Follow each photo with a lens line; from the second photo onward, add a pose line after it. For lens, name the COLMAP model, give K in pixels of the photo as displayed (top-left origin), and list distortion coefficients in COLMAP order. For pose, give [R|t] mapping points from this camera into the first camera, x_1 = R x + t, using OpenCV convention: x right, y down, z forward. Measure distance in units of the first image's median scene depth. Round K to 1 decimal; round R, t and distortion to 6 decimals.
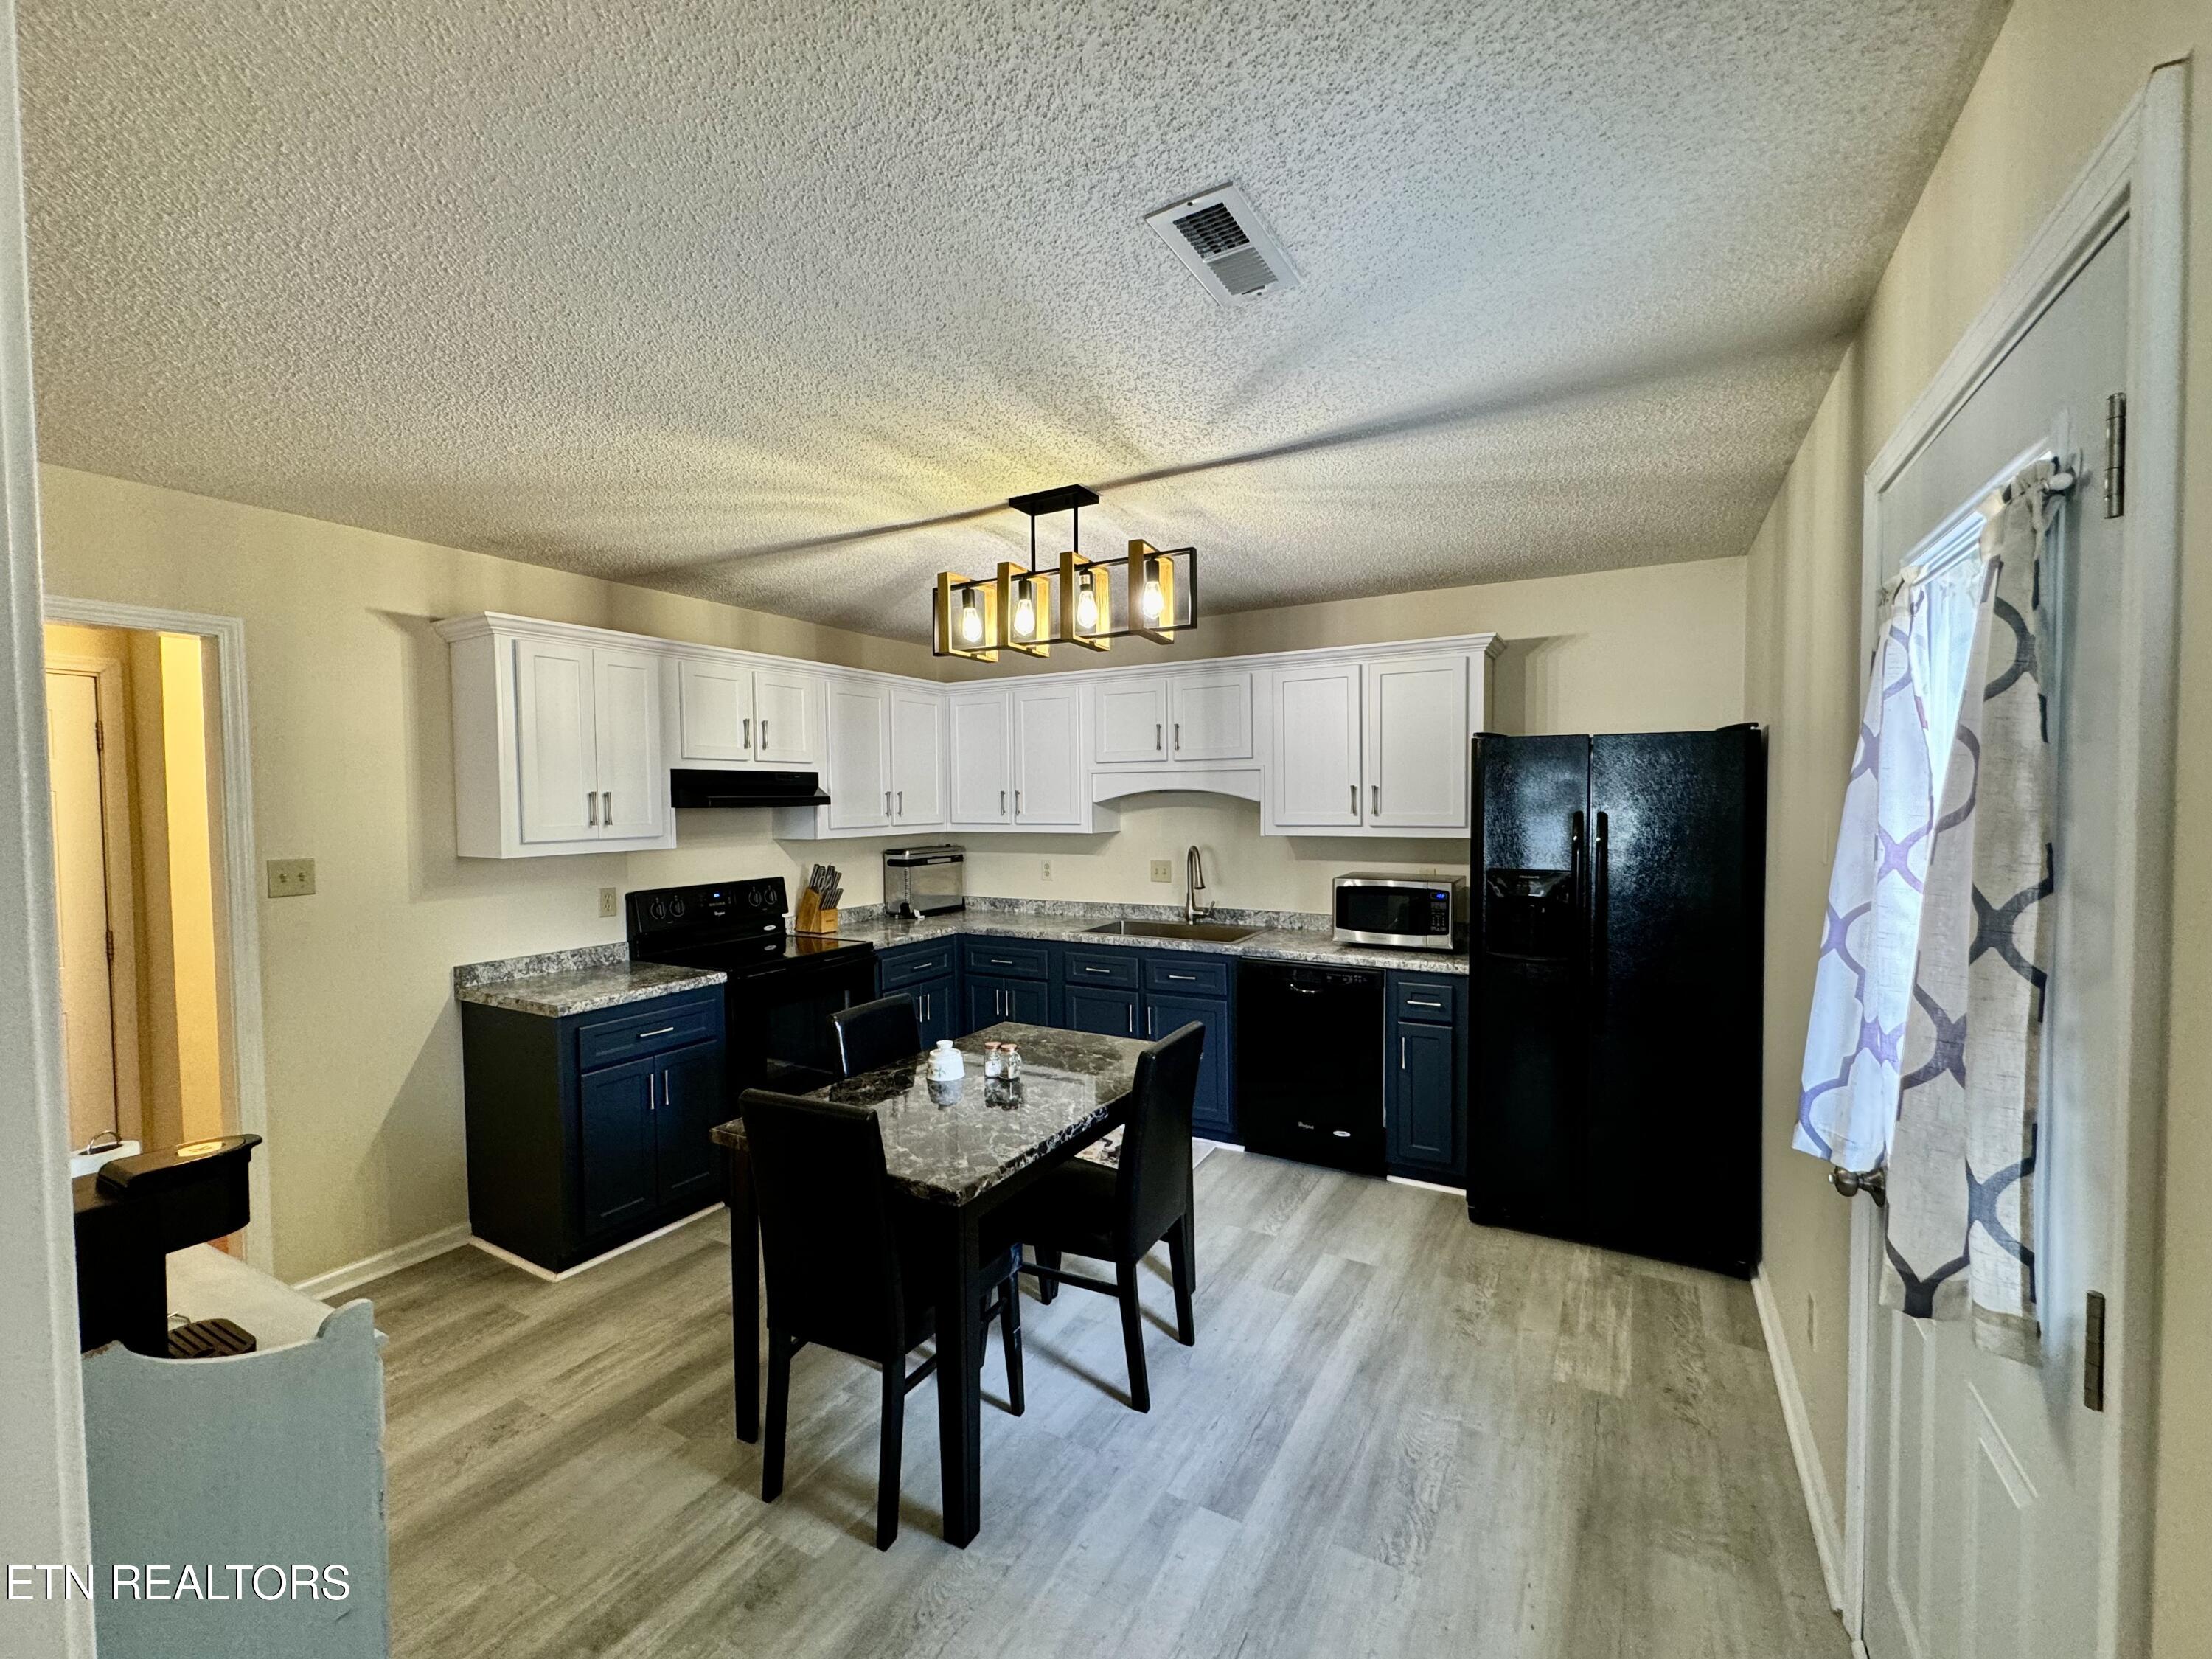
lens RADIAL K [[921.6, 0, 1106.0], [0, 921.6, 829.5], [0, 0, 1]] dist [-0.001177, 0.000337]
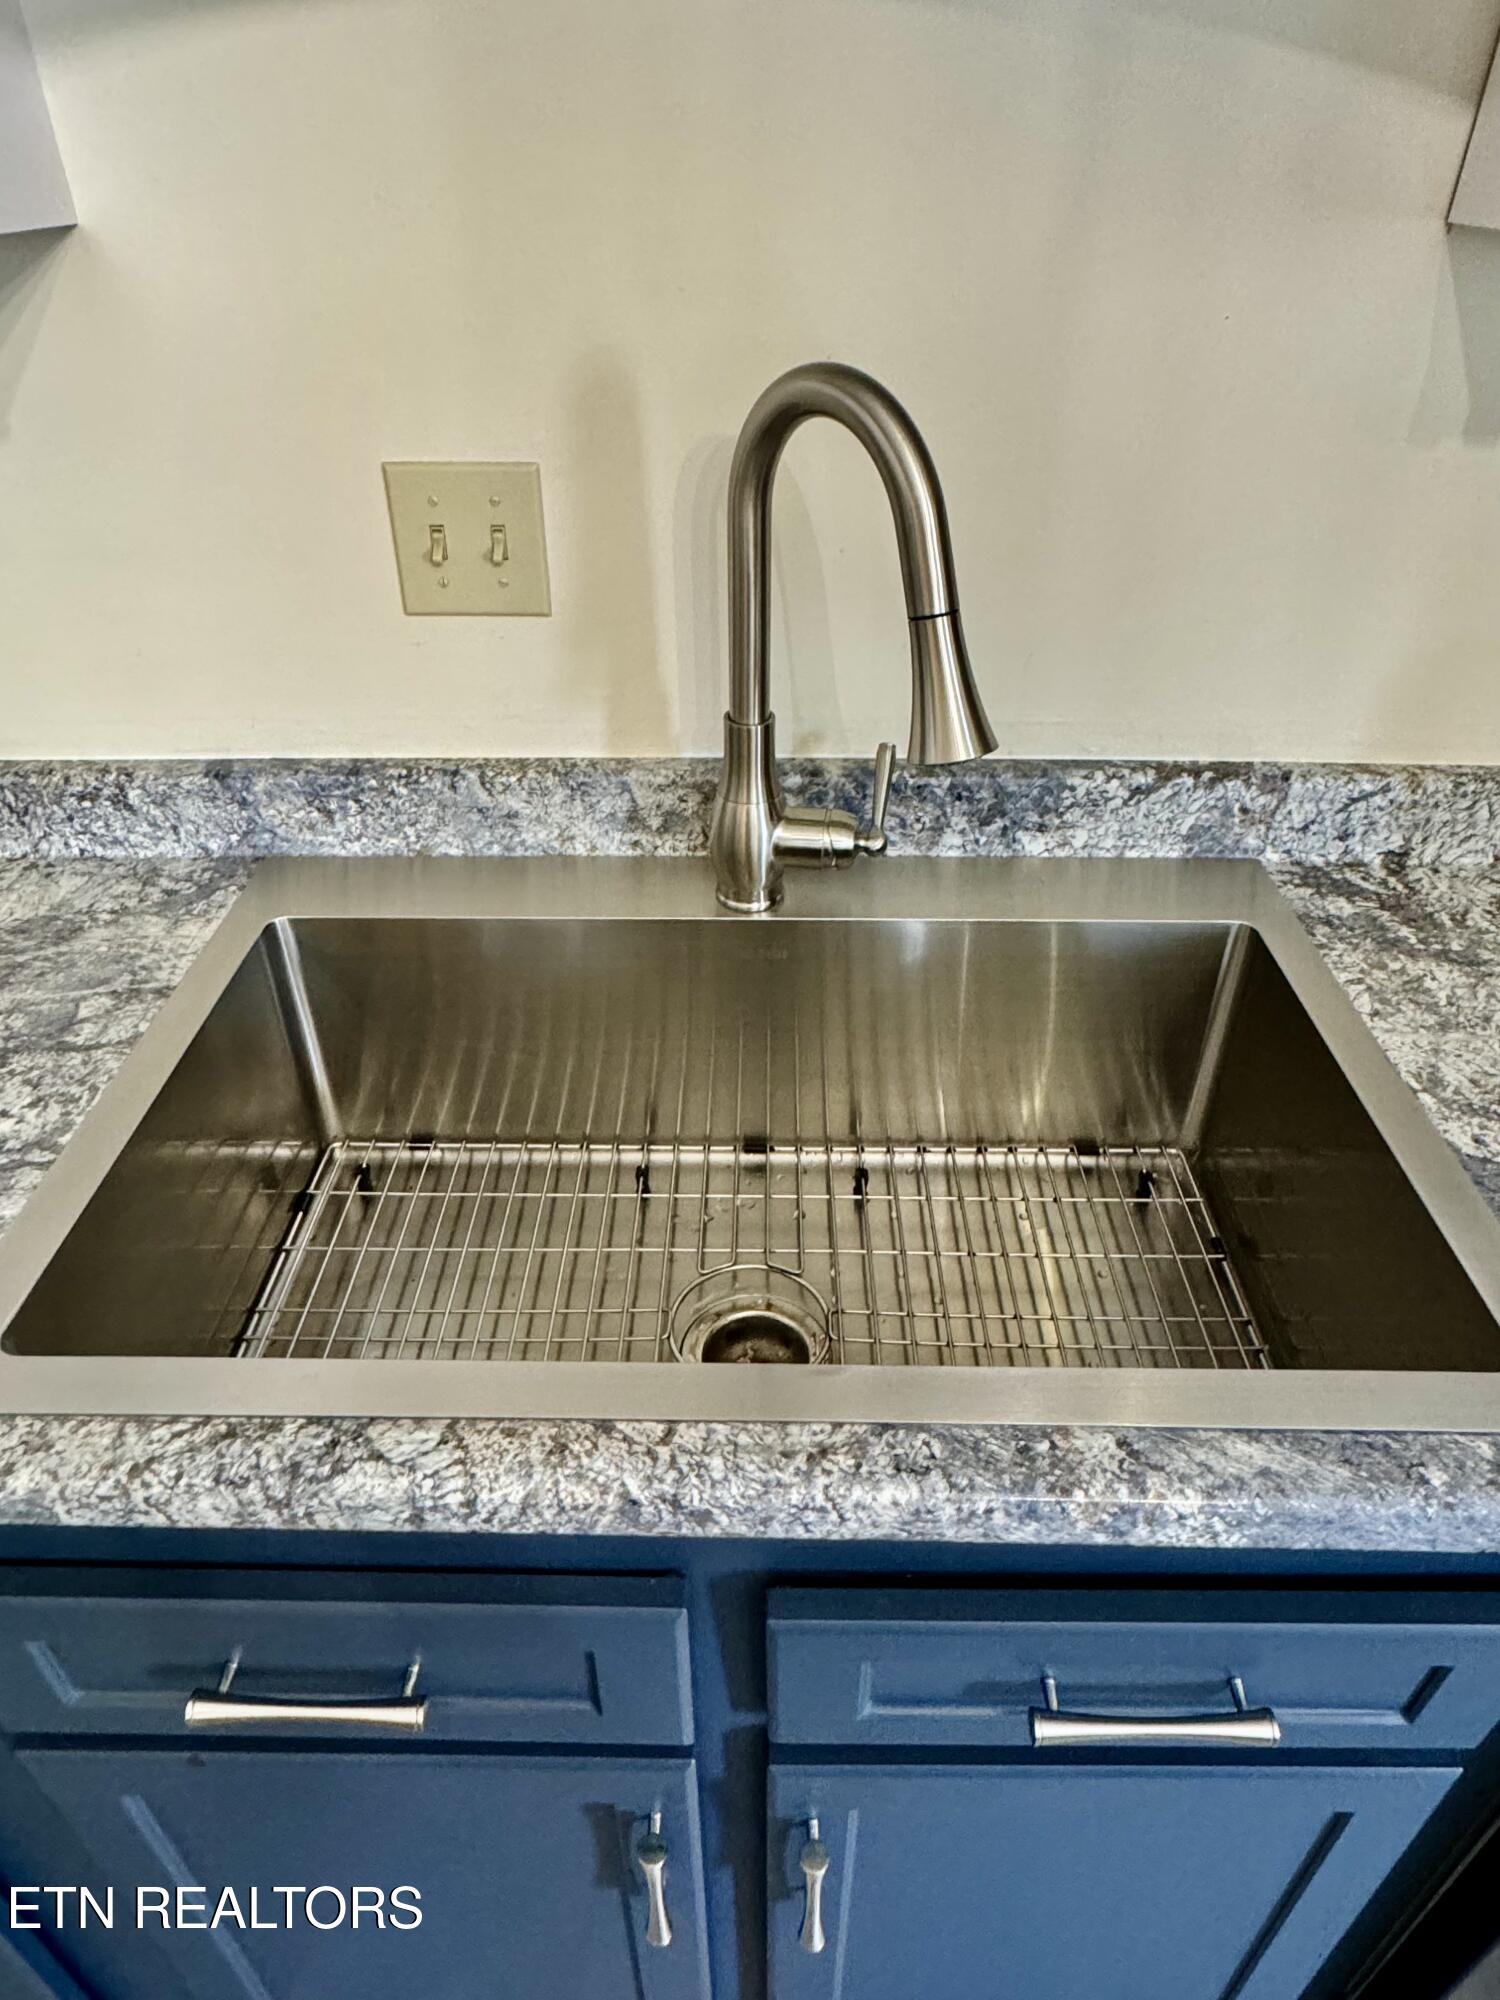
lens RADIAL K [[1239.0, 0, 747.8], [0, 1239.0, 988.0], [0, 0, 1]] dist [-0.001829, 0.001180]
pose [[0.879527, -0.263374, 0.396316, 0.002576], [0.009891, 0.842800, 0.538136, -0.000649], [-0.475747, -0.469385, 0.743870, 1.149994]]
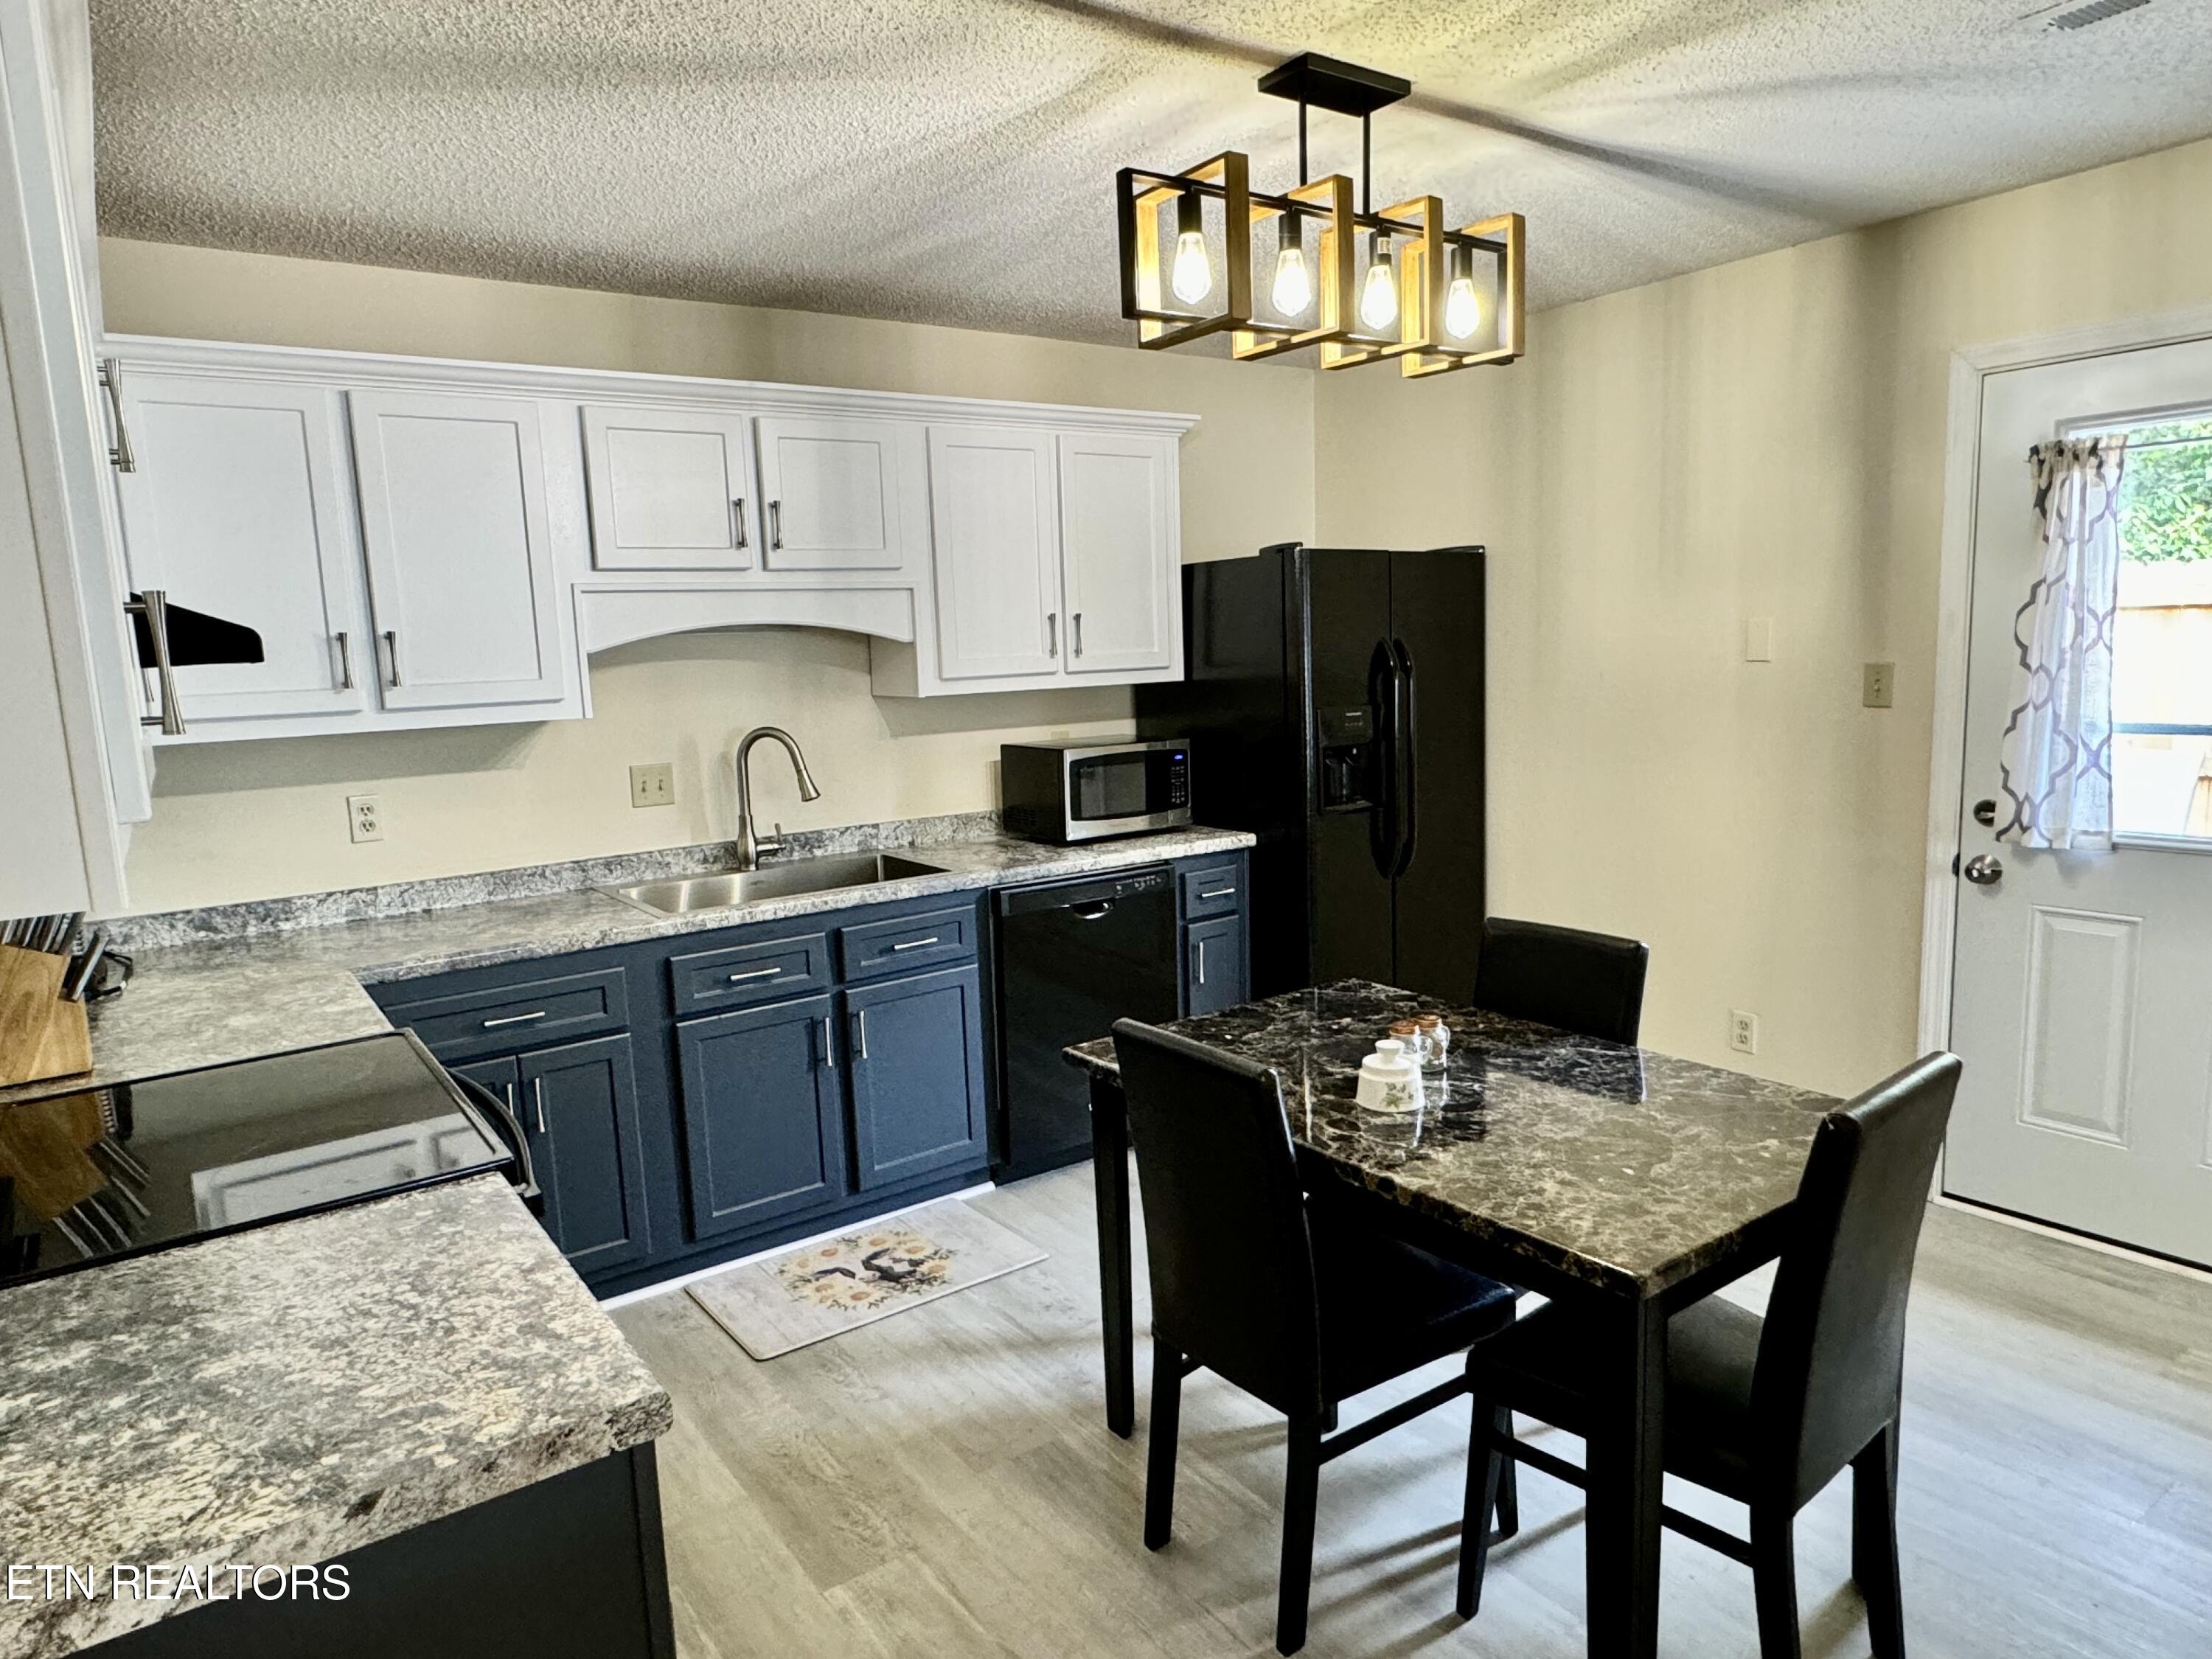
lens RADIAL K [[1369.1, 0, 1099.1], [0, 1369.1, 835.1], [0, 0, 1]] dist [-0.001095, 0.000713]
pose [[0.420942, -0.136674, 0.896732, -0.771138], [0.064686, 0.990590, 0.120615, -0.005896], [-0.904778, 0.007234, 0.425821, 0.631385]]
